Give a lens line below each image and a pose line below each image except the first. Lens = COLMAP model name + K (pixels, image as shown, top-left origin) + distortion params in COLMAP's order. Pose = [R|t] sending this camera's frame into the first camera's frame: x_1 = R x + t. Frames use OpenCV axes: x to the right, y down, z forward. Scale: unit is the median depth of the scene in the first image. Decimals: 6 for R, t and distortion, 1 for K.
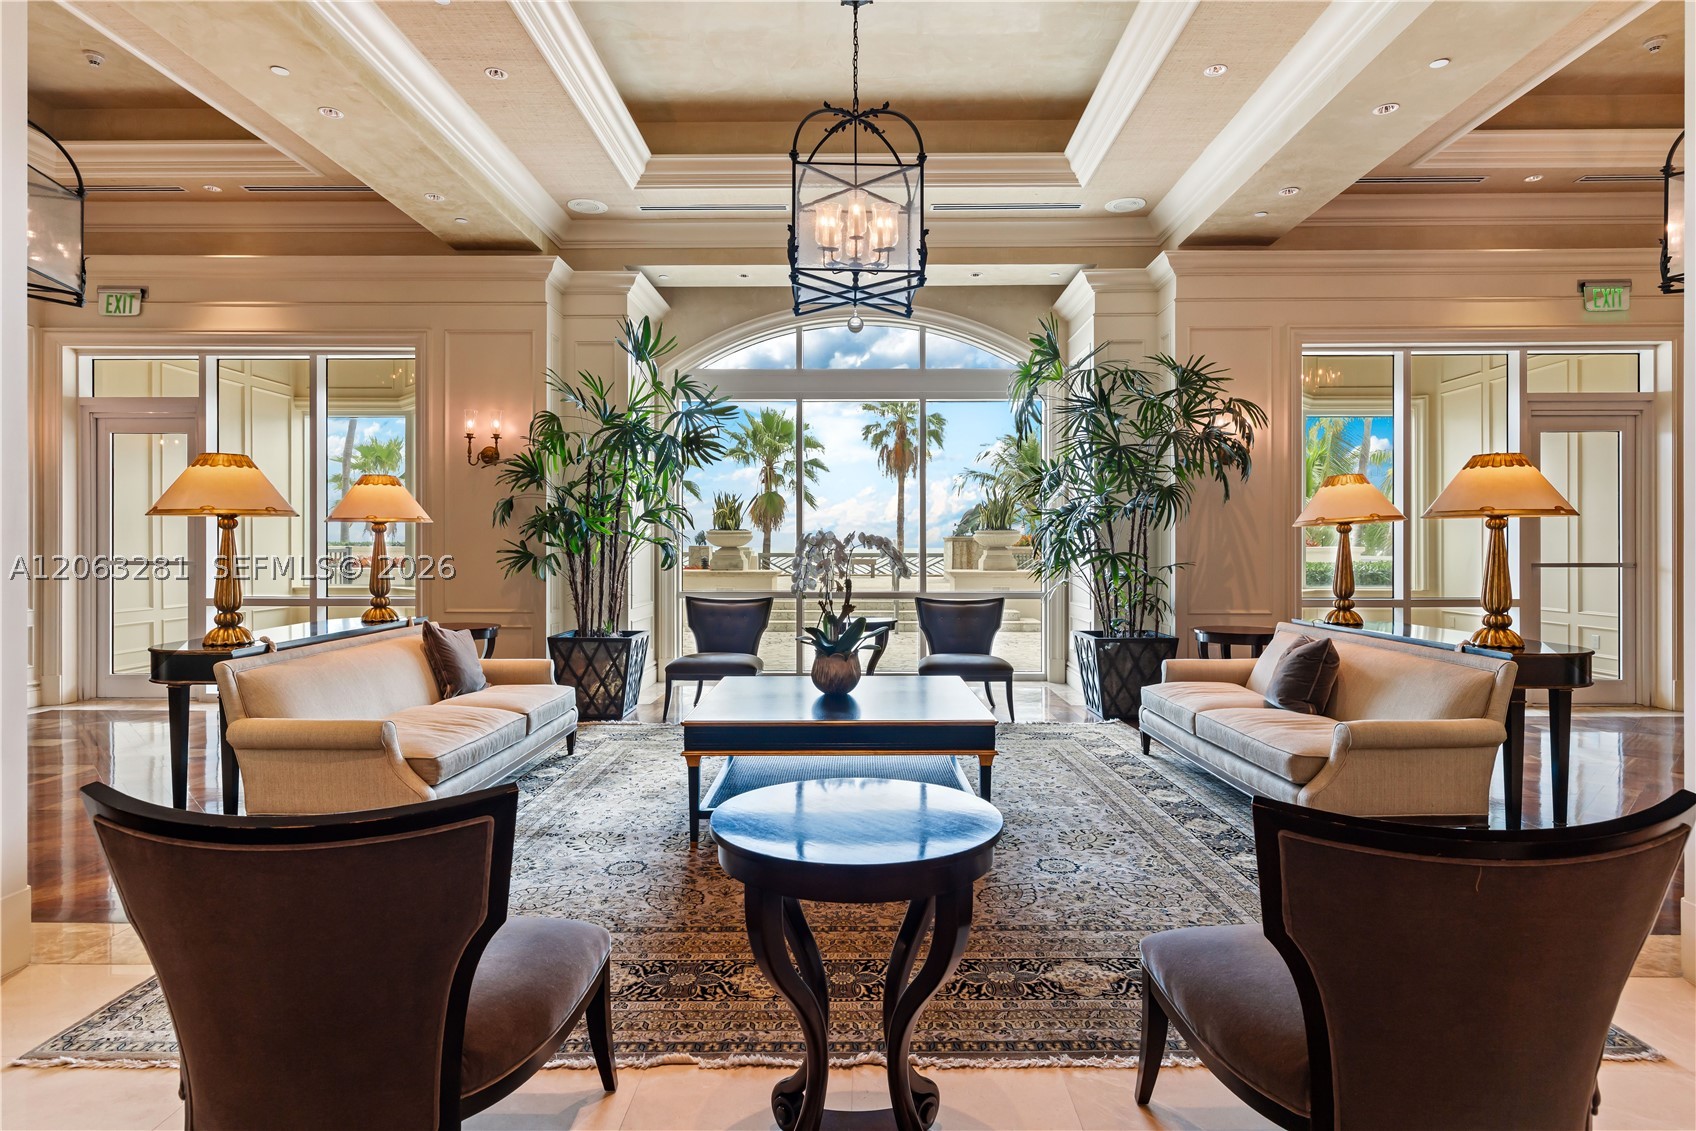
lens RADIAL K [[905.8, 0, 847.3], [0, 905.8, 551.0], [0, 0, 1]] dist [0.000733, 0.000517]
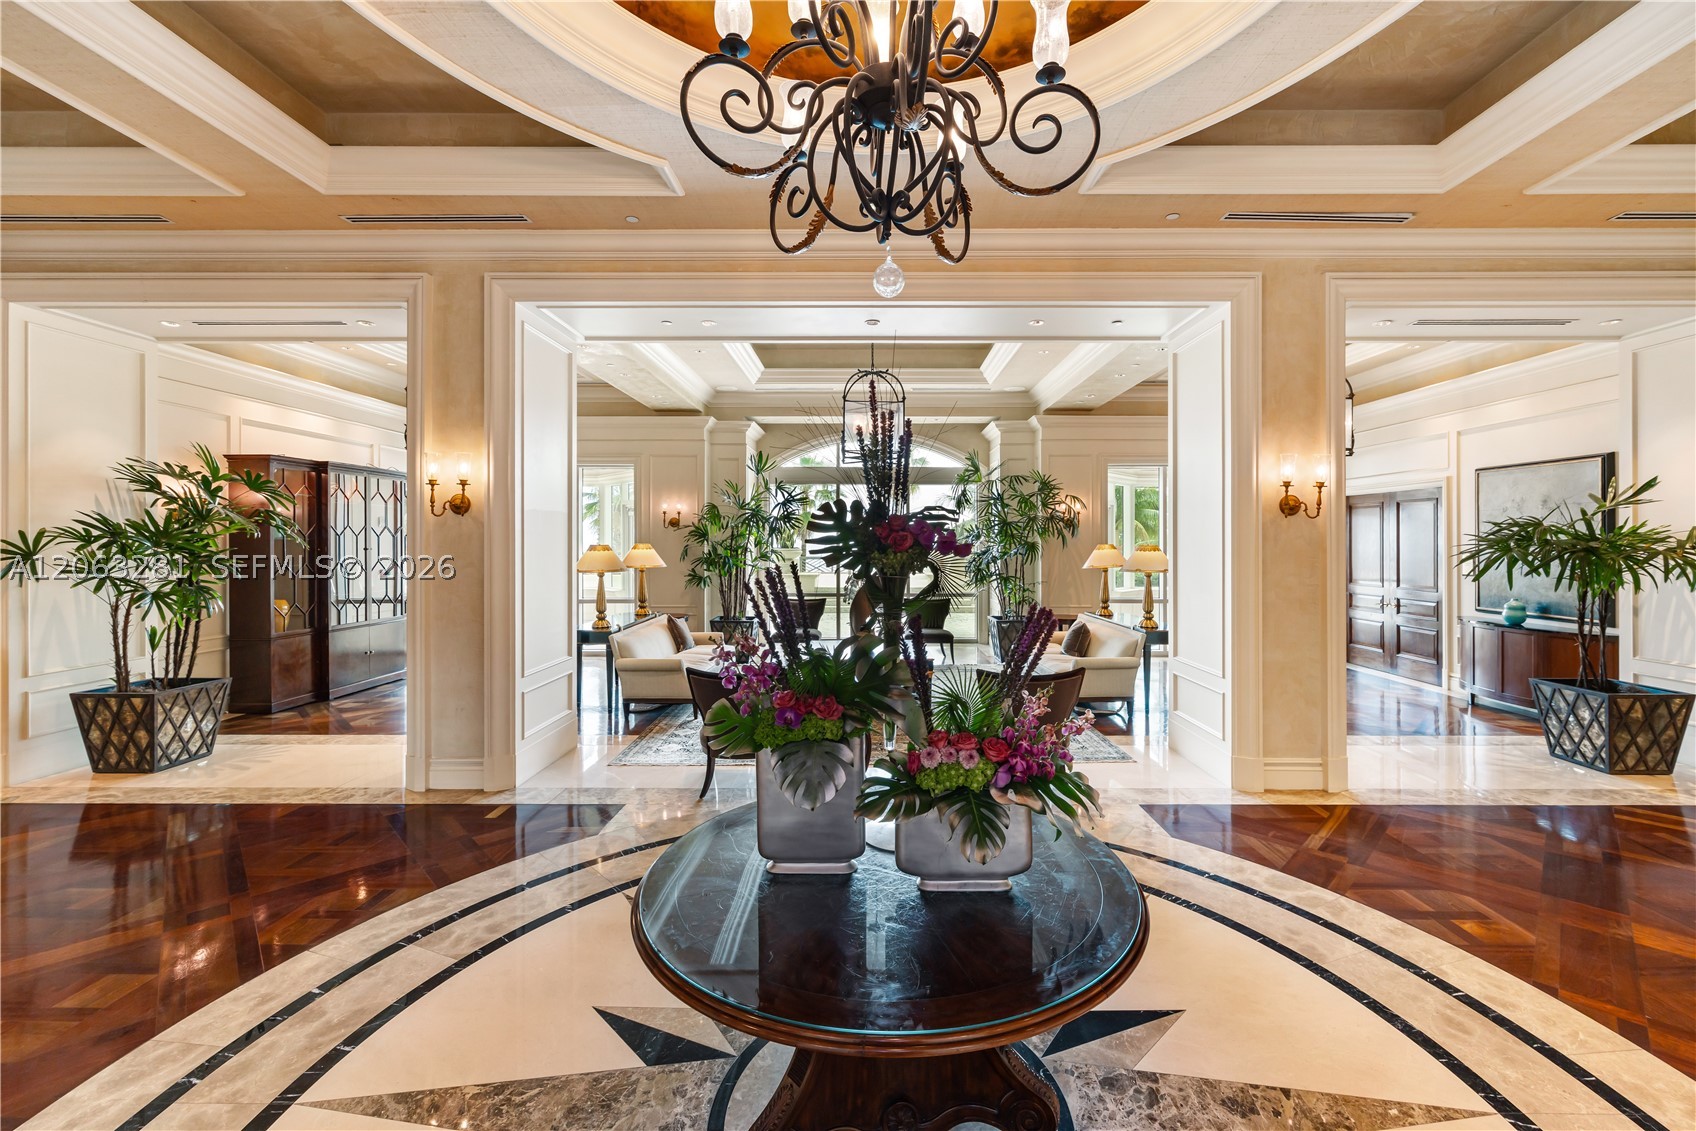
lens RADIAL K [[705.5, 0, 858.1], [0, 705.5, 547.5], [0, 0, 1]] dist [-0.002047, 0.000067]
pose [[0.999996, -0.001367, 0.002318, -0.021818], [0.001356, 0.999986, 0.005042, -0.063980], [-0.002325, -0.005038, 0.999985, -0.473551]]
